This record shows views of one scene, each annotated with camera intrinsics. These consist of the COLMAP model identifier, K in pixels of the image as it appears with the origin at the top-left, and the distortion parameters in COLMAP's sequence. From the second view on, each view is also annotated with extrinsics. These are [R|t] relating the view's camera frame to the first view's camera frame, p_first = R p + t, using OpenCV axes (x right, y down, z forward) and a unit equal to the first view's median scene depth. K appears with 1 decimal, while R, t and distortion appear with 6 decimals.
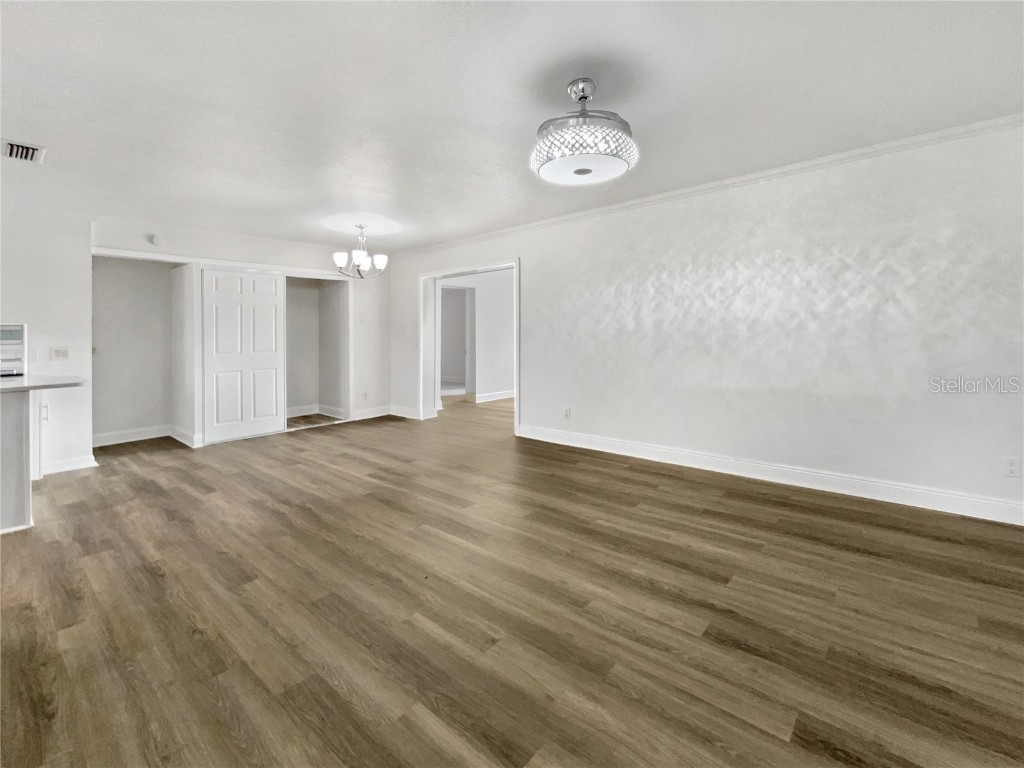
lens RADIAL K [[443.9, 0, 516.3], [0, 443.9, 323.7], [0, 0, 1]] dist [-0.001665, 0.000817]
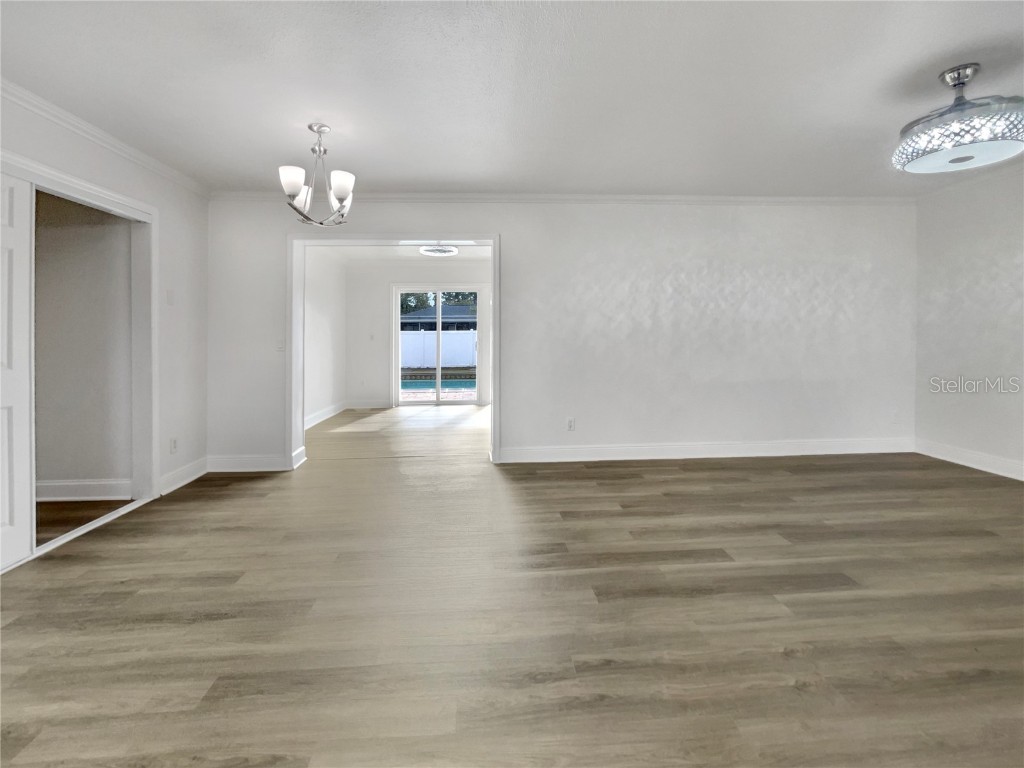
lens RADIAL K [[452.7, 0, 507.8], [0, 452.7, 336.6], [0, 0, 1]] dist [0.000568, -0.000007]
pose [[0.714957, 0.010151, 0.699094, -0.736541], [-0.022270, 0.999718, 0.008259, 0.033978], [-0.698813, -0.021474, 0.714982, 0.576239]]
